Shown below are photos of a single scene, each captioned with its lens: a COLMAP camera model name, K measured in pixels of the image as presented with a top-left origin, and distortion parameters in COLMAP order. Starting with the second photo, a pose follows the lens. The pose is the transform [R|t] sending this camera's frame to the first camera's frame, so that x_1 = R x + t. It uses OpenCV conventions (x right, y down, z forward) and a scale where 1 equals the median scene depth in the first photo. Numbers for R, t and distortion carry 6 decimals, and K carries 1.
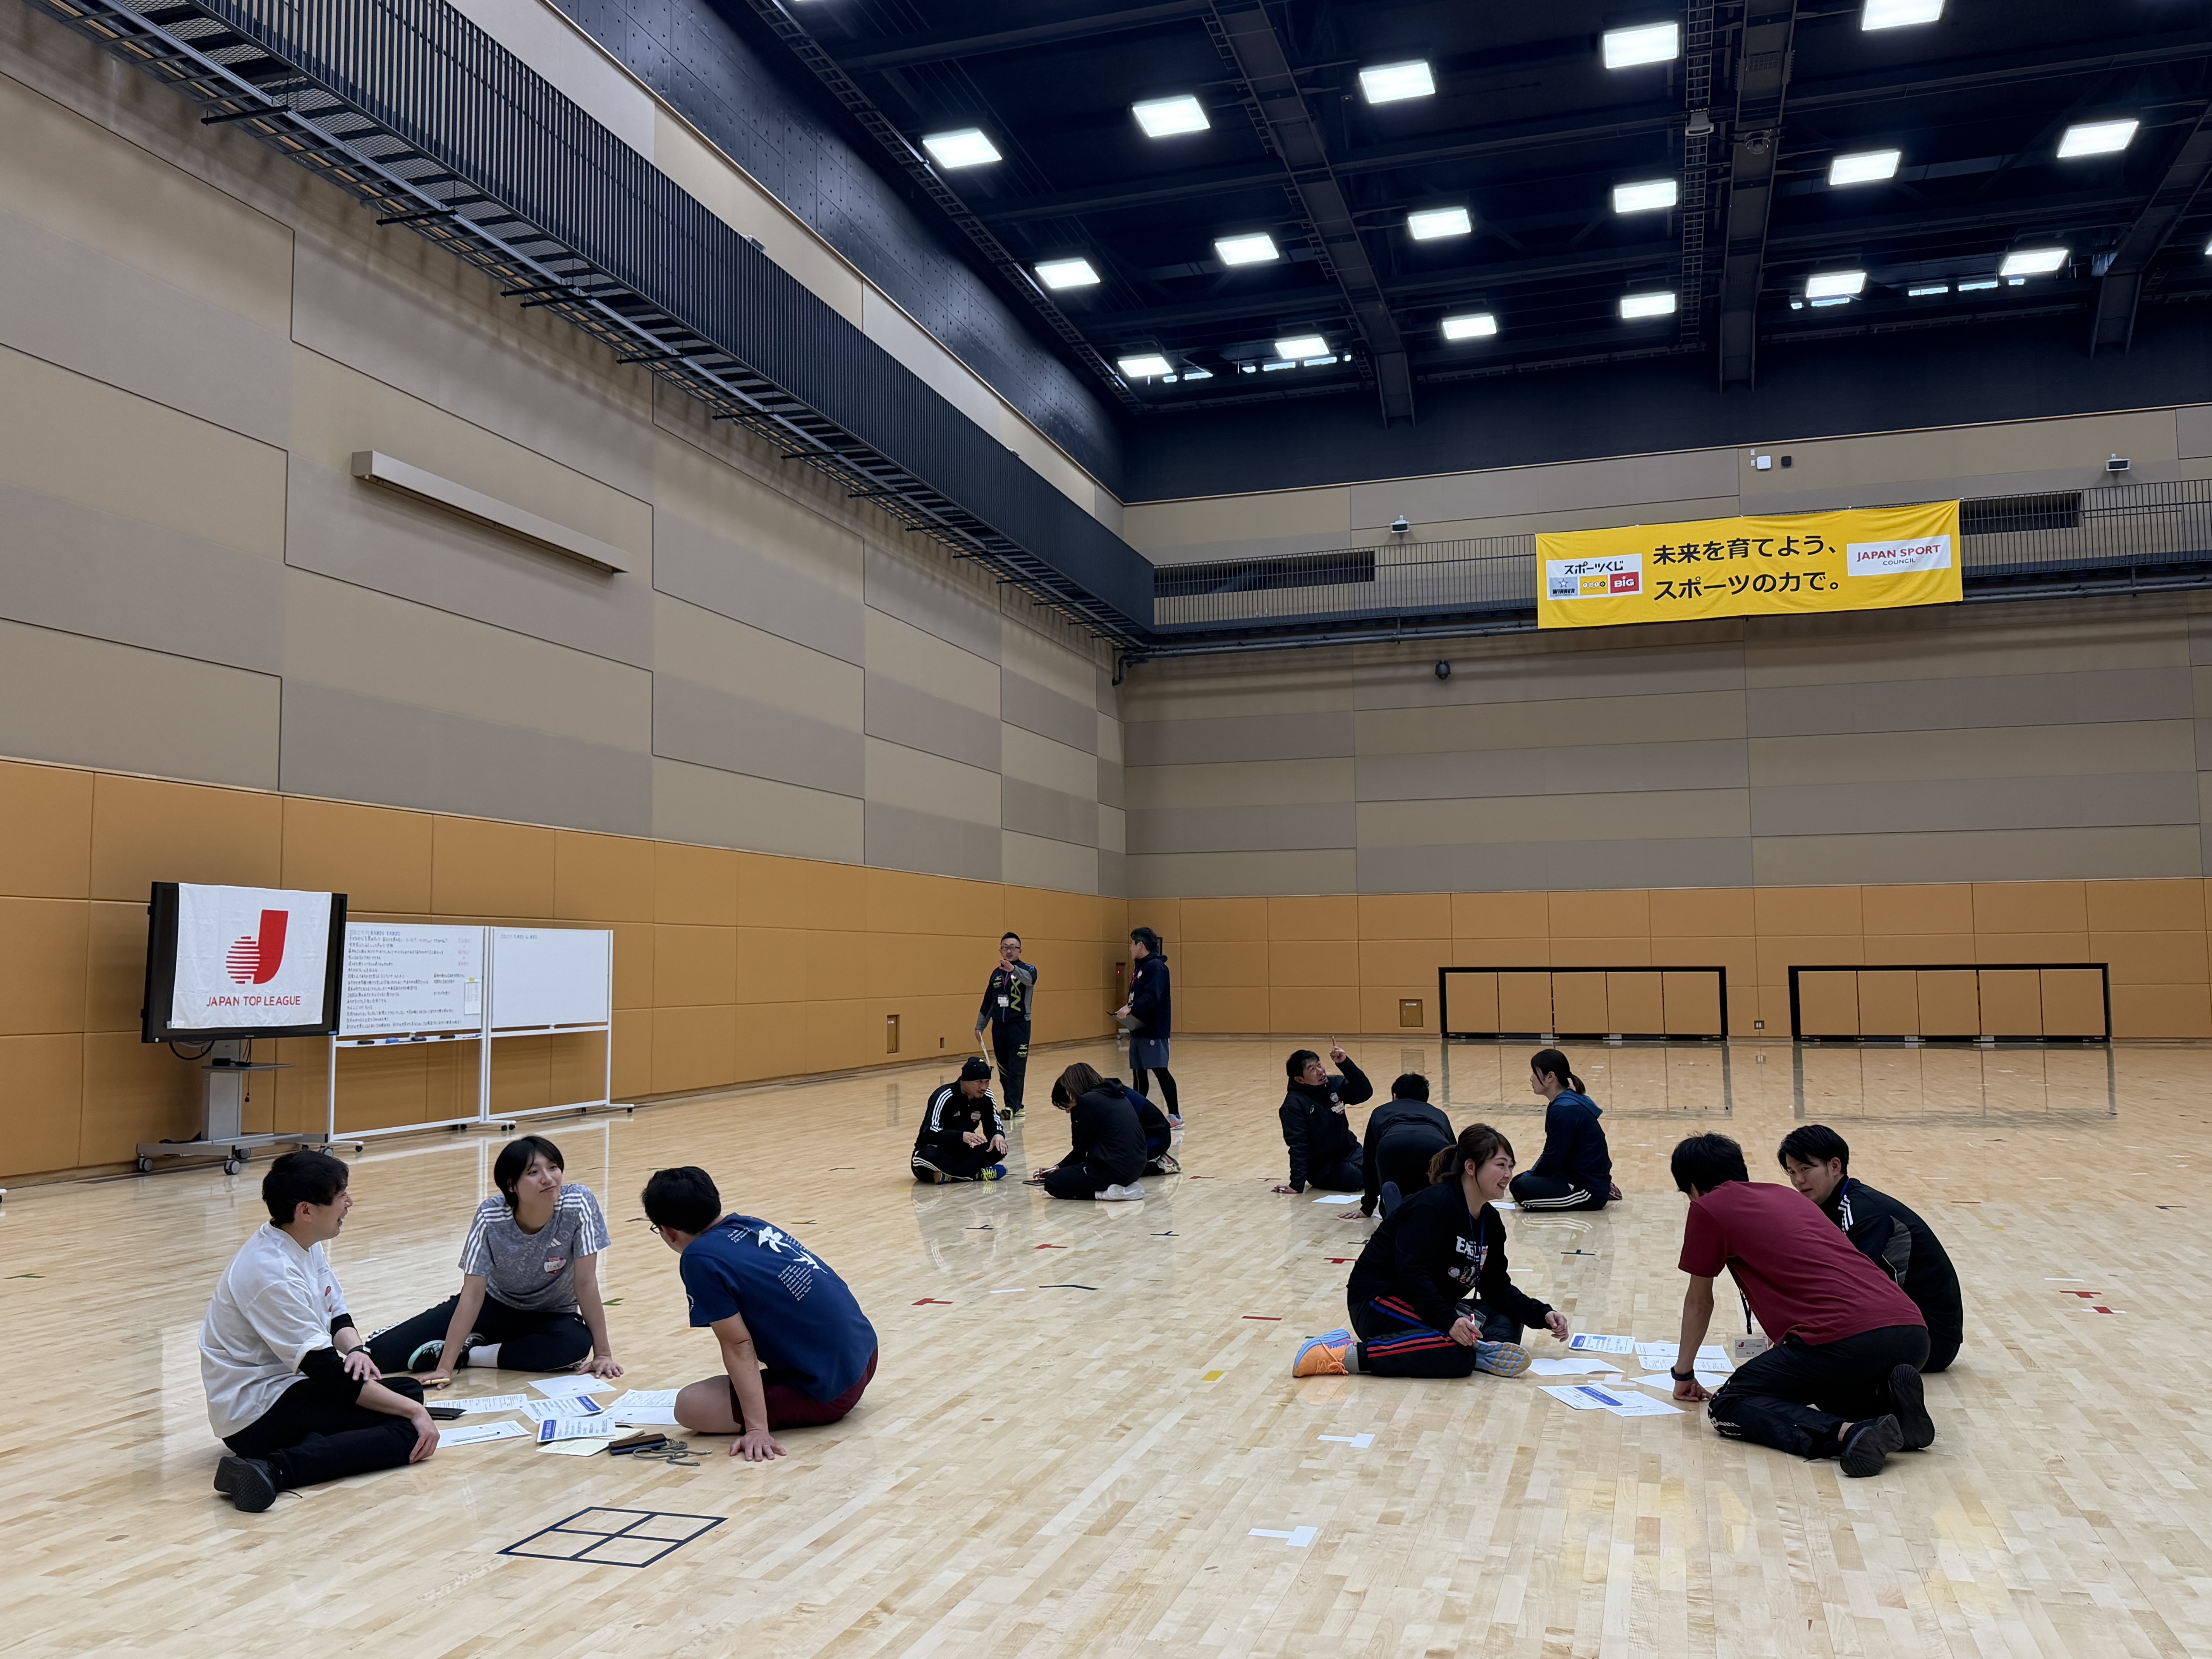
lens RADIAL K [[1784.0, 0, 1106.0], [0, 1784.0, 829.5], [0, 0, 1]] dist [-0.077053, -0.002731]
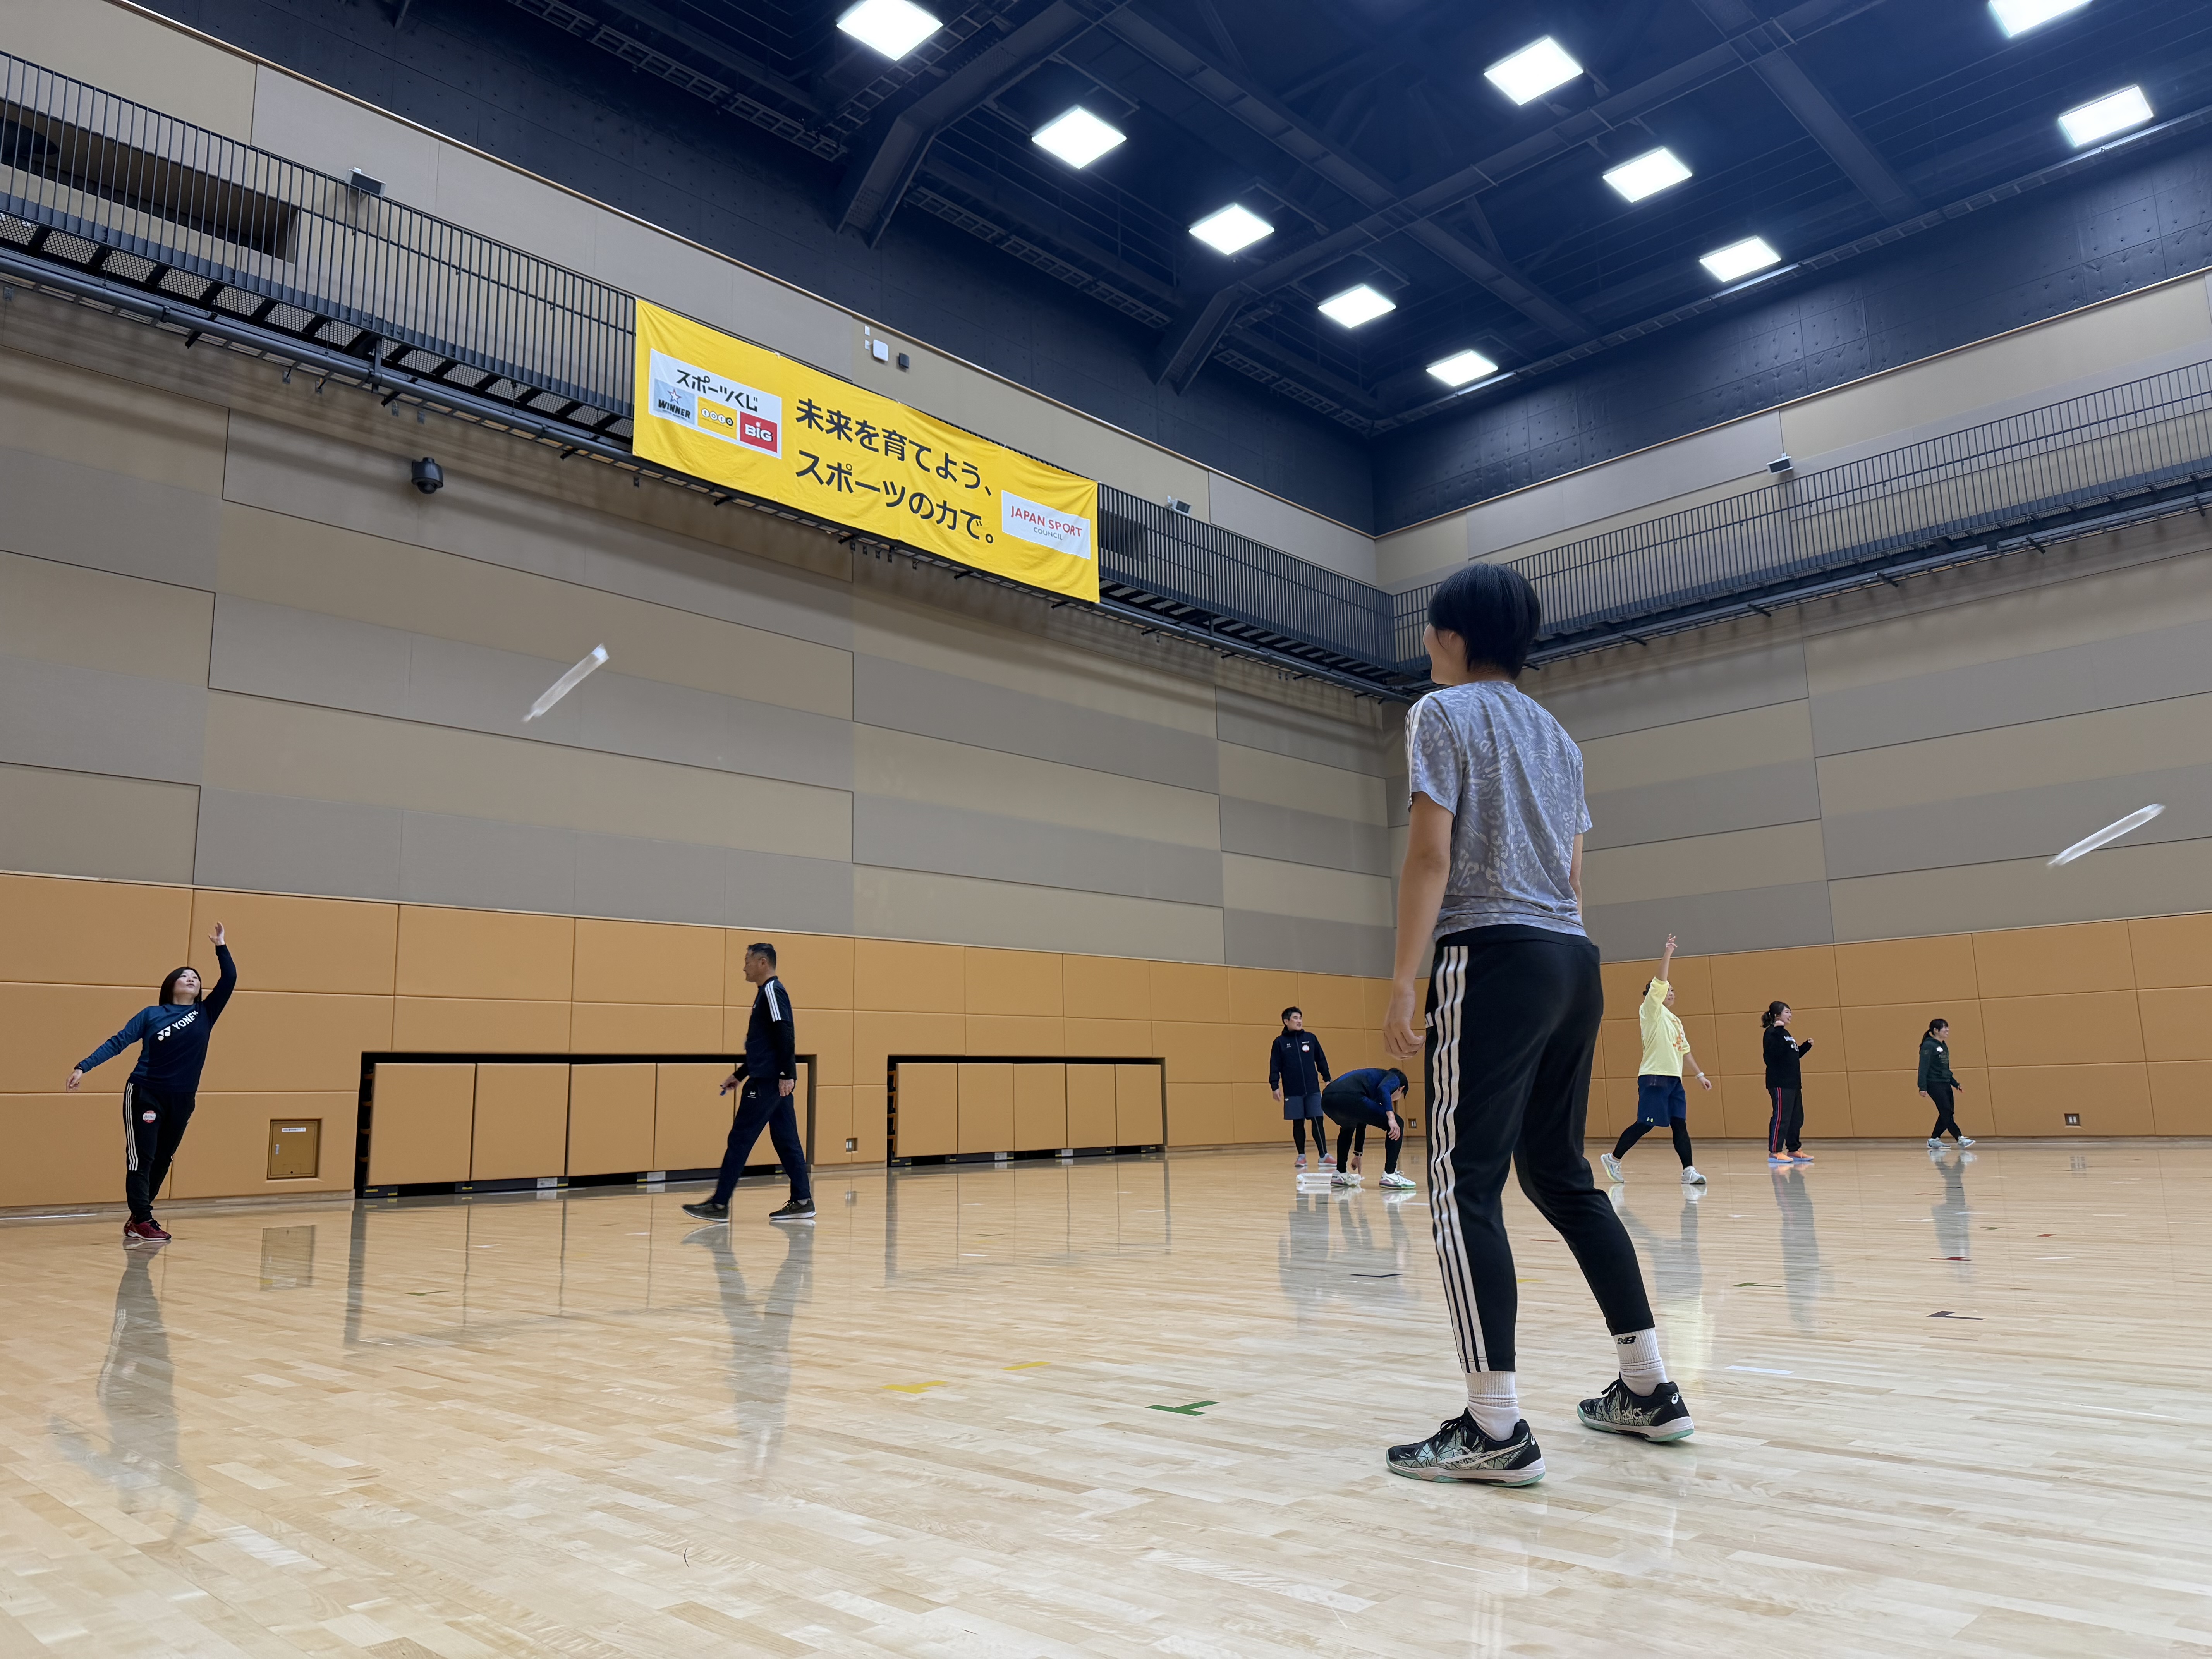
lens RADIAL K [[1513.0, 0, 1108.8], [0, 1513.0, 847.1], [0, 0, 1]] dist [0.144670, -0.232411]
pose [[0.448713, 0.141312, 0.882433, -0.109763], [-0.046108, 0.989765, -0.135055, 0.073341], [-0.892486, 0.019914, 0.450636, 0.655461]]
